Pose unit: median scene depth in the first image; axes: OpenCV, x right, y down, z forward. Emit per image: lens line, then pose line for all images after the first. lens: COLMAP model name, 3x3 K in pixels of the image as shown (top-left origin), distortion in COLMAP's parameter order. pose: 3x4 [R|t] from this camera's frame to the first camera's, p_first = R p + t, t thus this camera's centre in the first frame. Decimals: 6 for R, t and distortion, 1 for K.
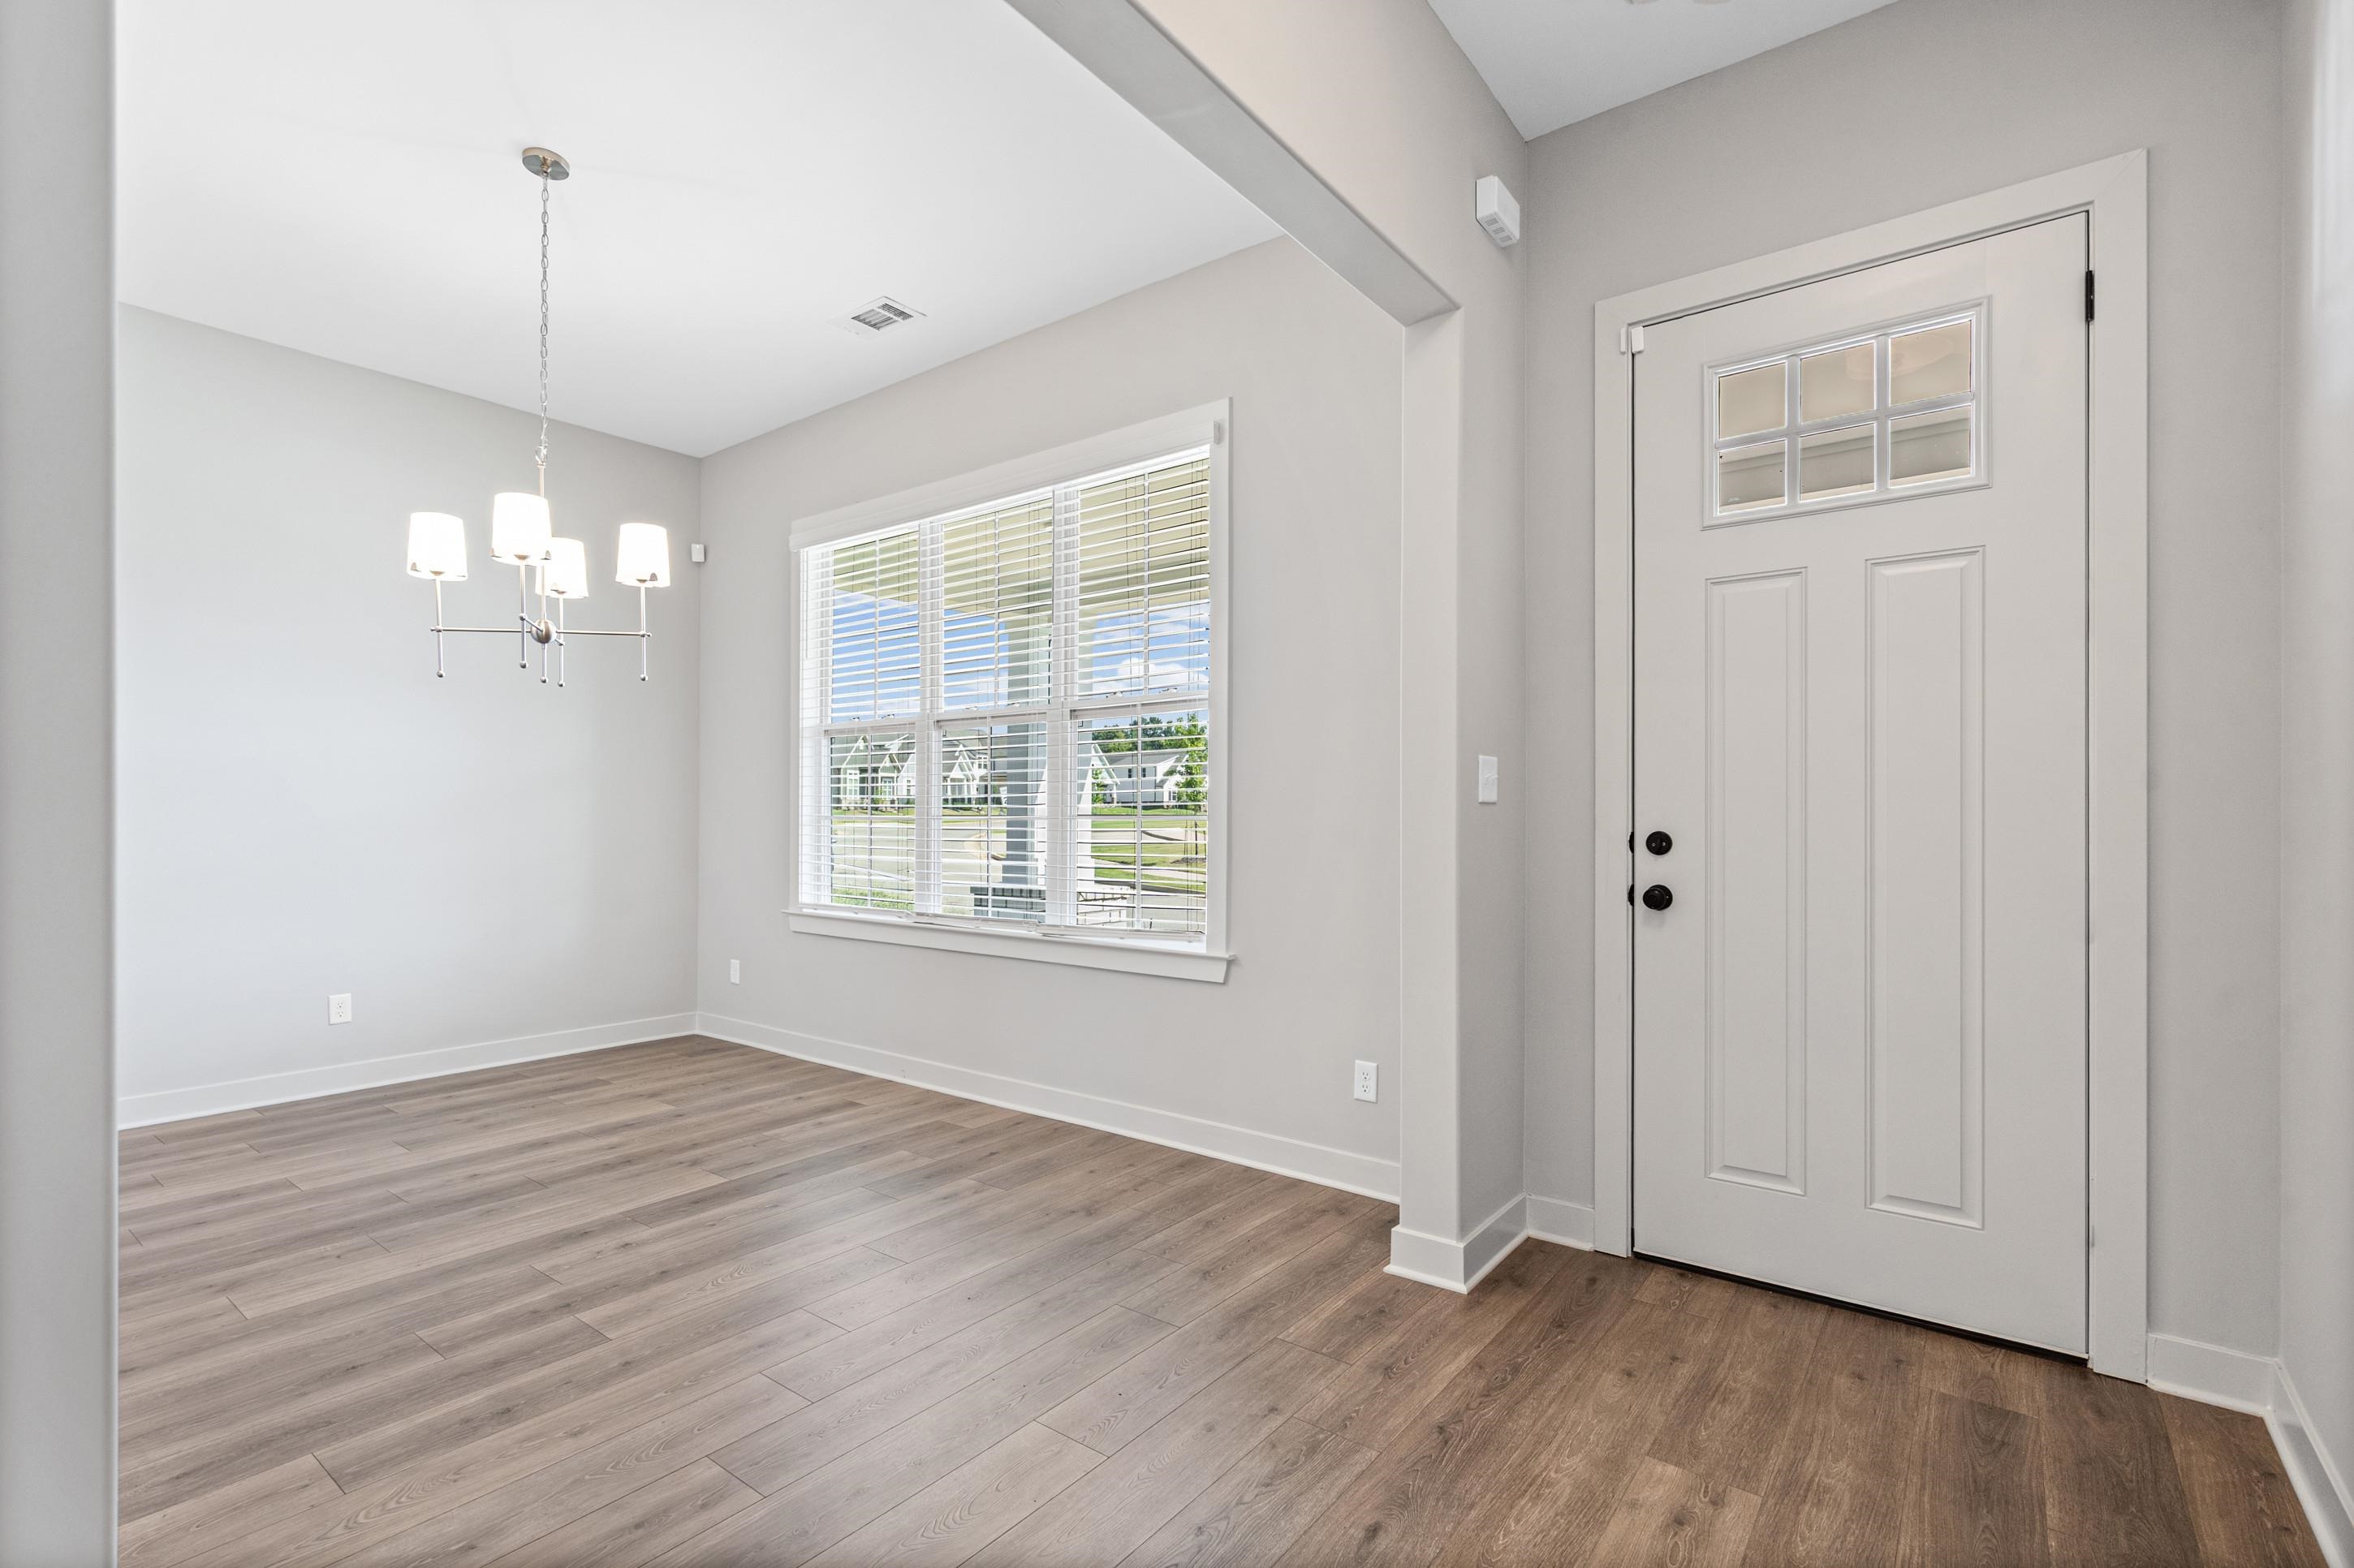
lens RADIAL K [[1082.1, 0, 1176.6], [0, 1082.1, 797.5], [0, 0, 1]] dist [-0.005578, 0.000921]
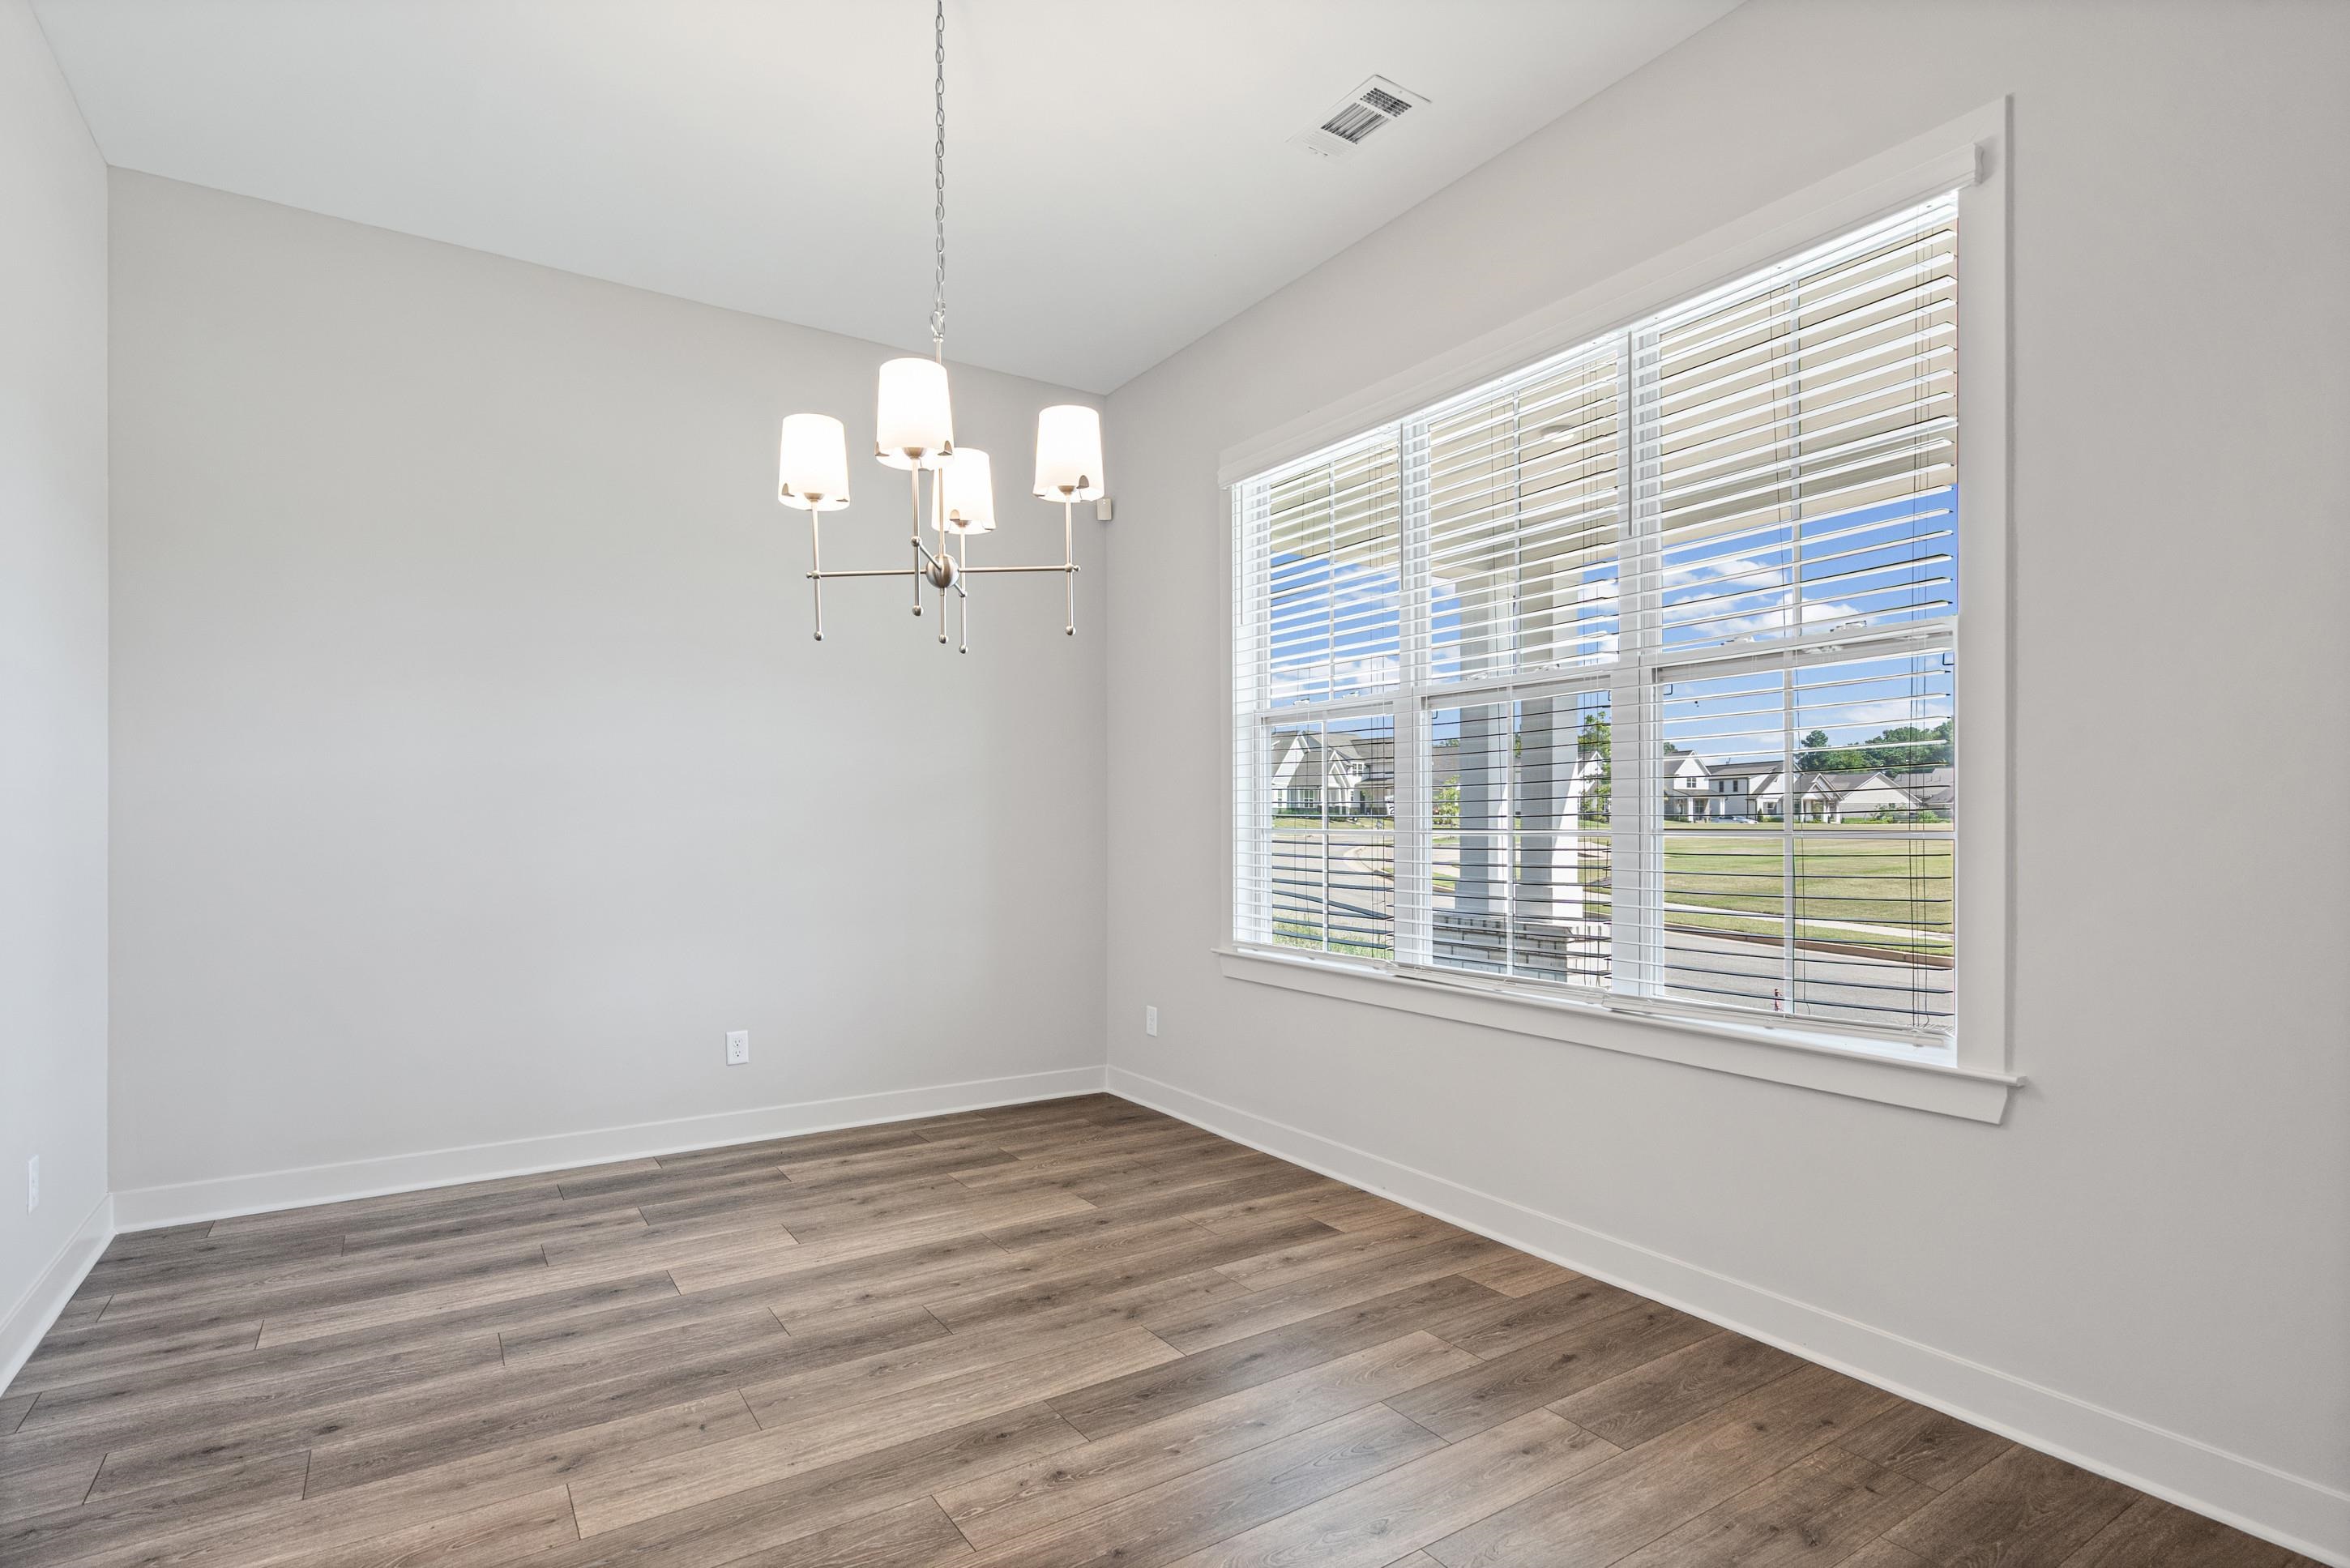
lens RADIAL K [[1174.7, 0, 1190.2], [0, 1174.7, 827.1], [0, 0, 1]] dist [-0.001930, -0.000786]
pose [[0.949670, 0.002117, -0.313244, -0.157299], [0.003179, 0.999861, 0.016395, 0.002796], [0.313235, -0.016565, 0.949531, 0.261768]]
